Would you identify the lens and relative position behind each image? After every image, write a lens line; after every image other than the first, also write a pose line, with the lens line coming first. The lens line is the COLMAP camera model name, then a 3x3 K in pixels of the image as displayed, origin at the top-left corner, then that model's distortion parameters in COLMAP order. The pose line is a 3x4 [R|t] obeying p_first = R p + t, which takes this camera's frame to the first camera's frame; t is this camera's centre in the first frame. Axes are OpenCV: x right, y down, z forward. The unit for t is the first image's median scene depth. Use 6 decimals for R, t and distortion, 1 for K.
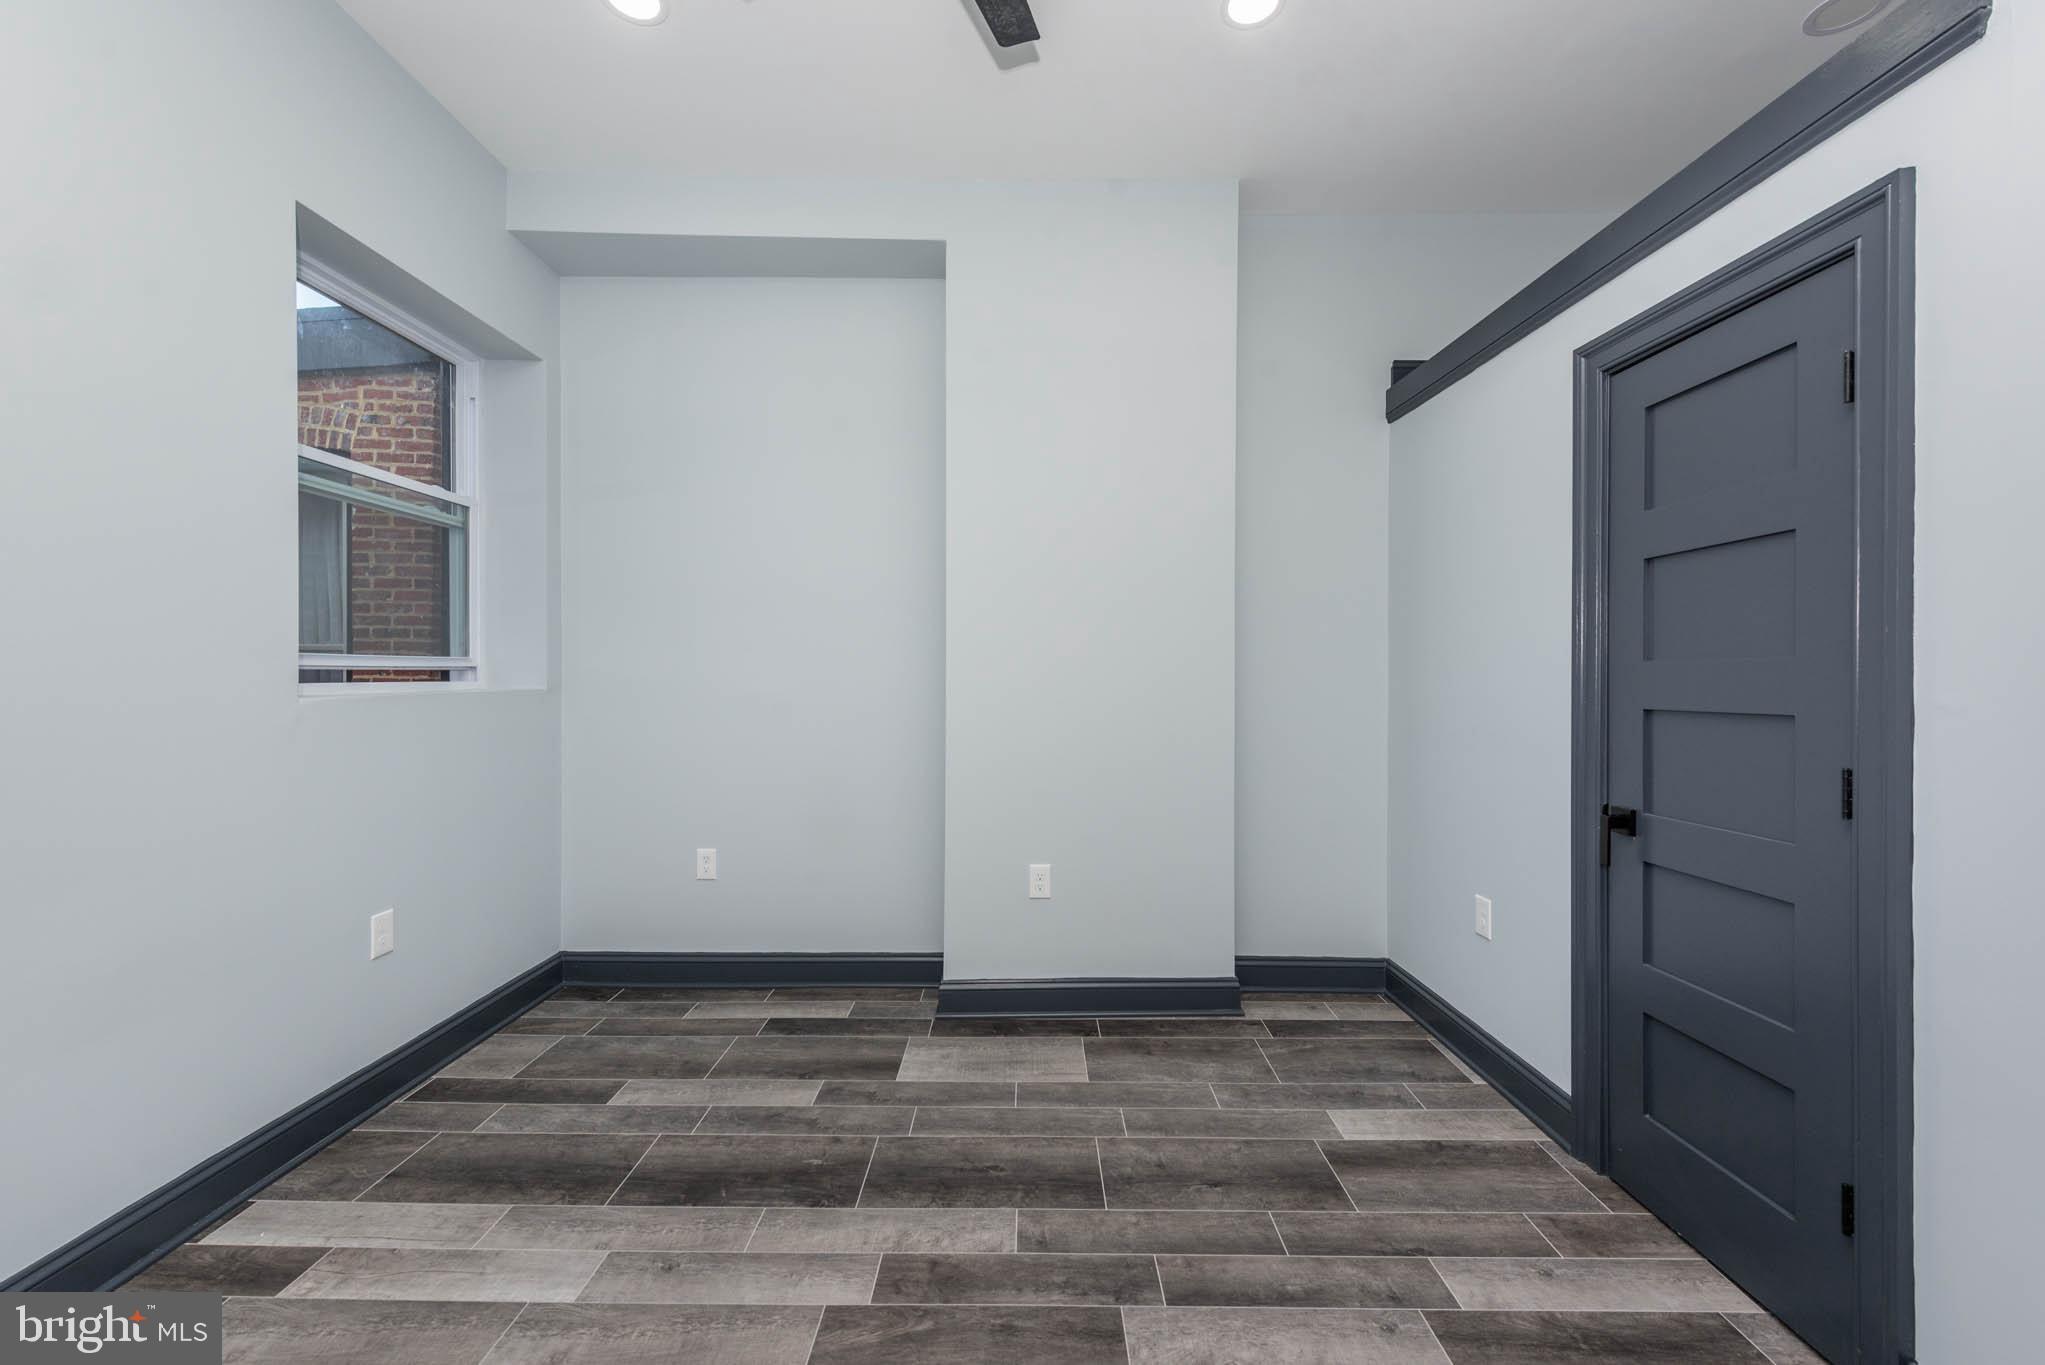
lens RADIAL K [[819.6, 0, 1026.8], [0, 819.6, 675.5], [0, 0, 1]] dist [0.013954, -0.007255]
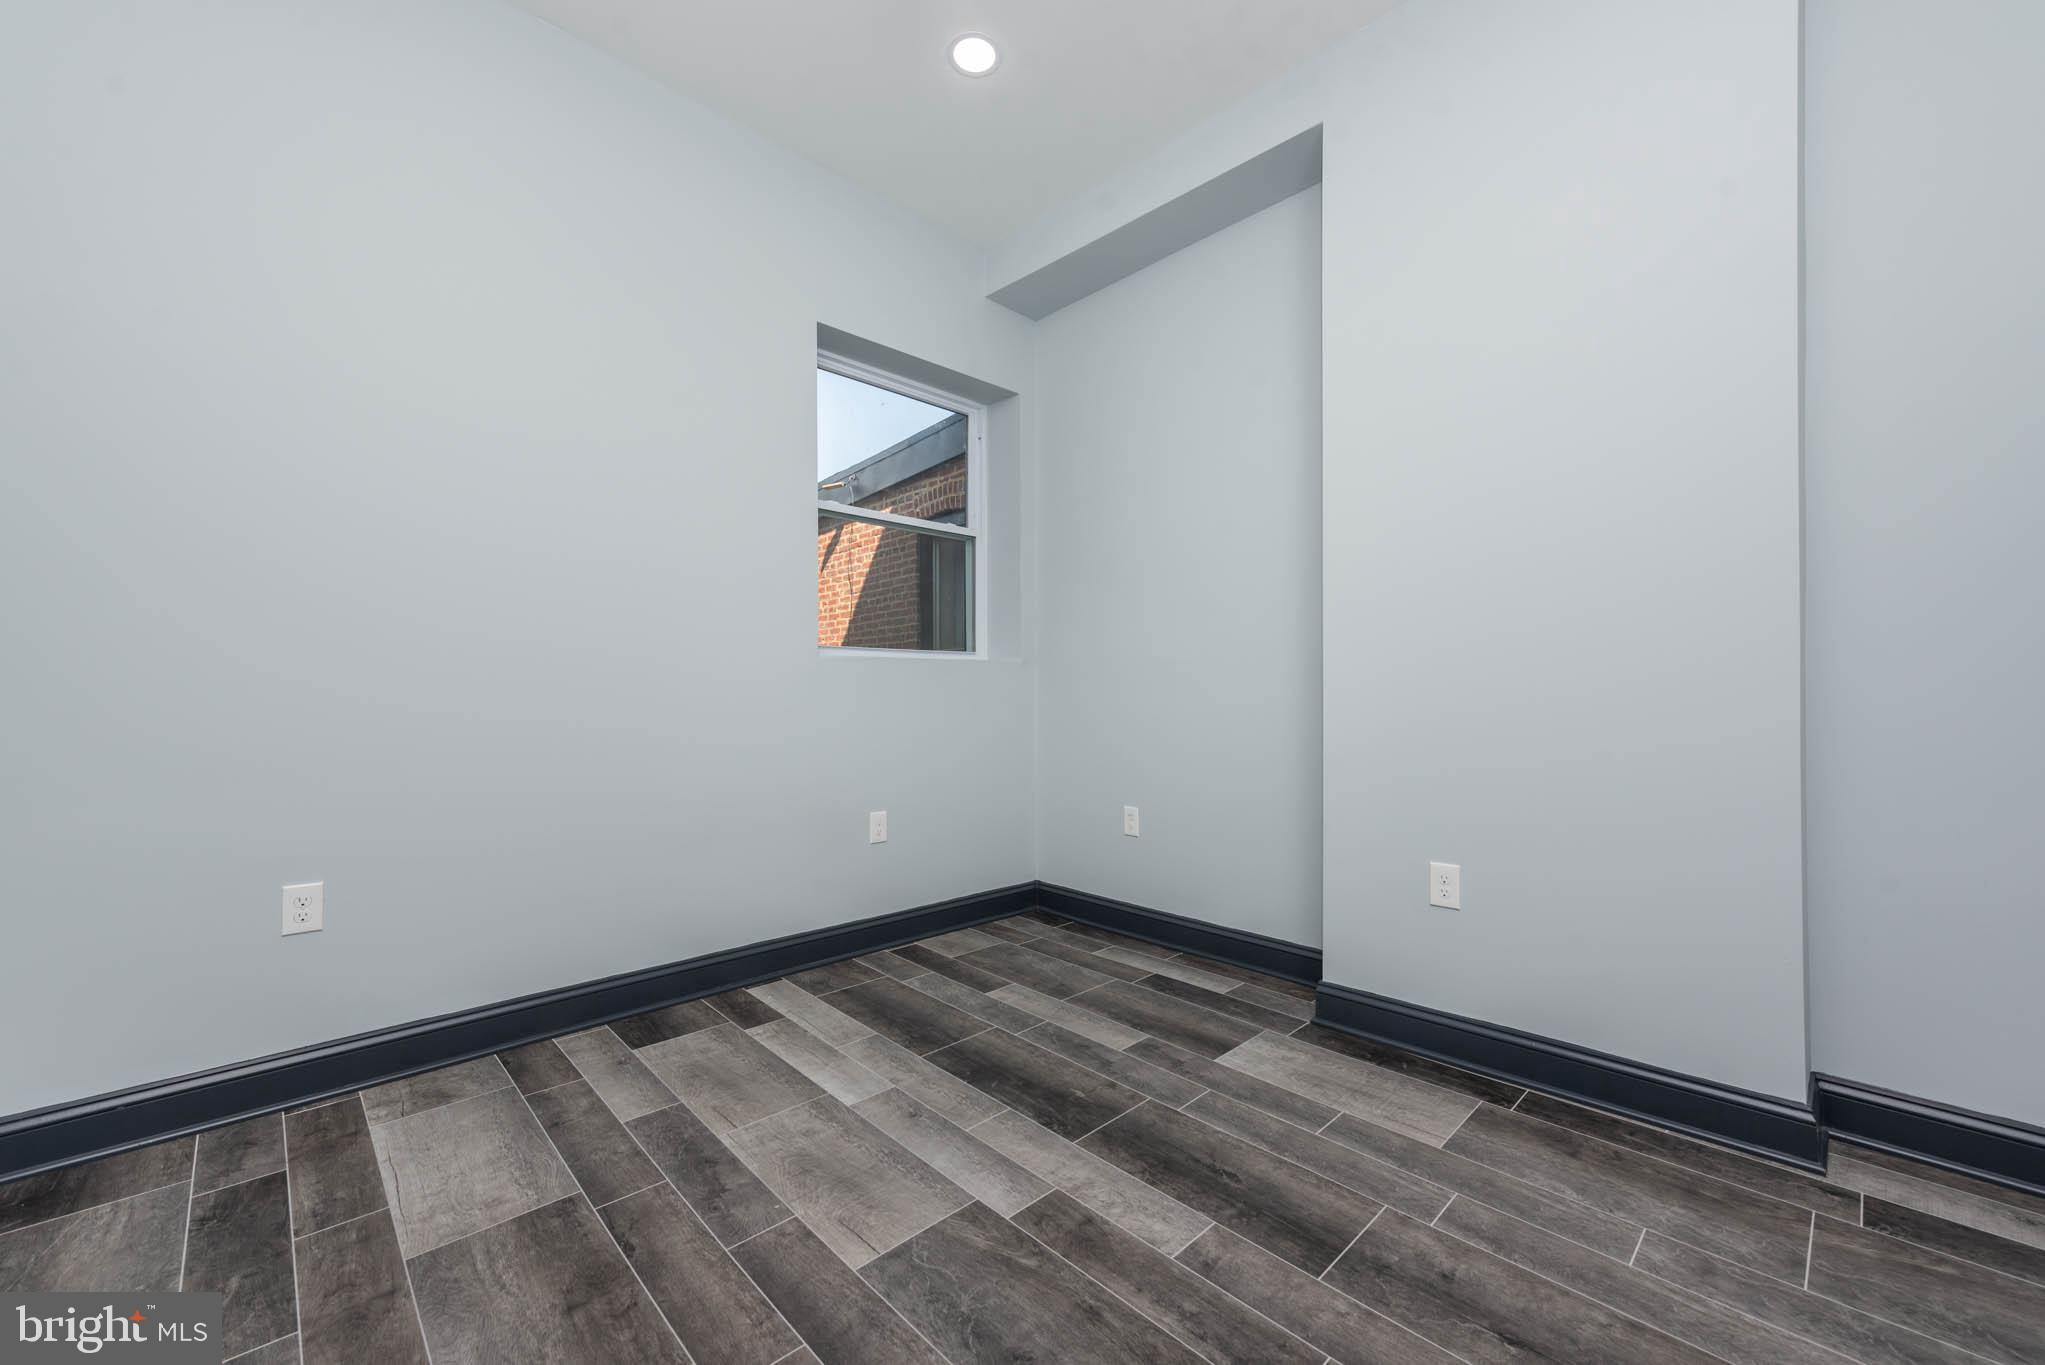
lens RADIAL K [[807.2, 0, 1018.8], [0, 807.2, 693.8], [0, 0, 1]] dist [0.000807, -0.000423]
pose [[0.688435, -0.000442, -0.725298, 0.365200], [-0.003570, 0.999986, -0.003997, 0.095346], [0.725290, 0.005341, 0.688423, 0.237315]]
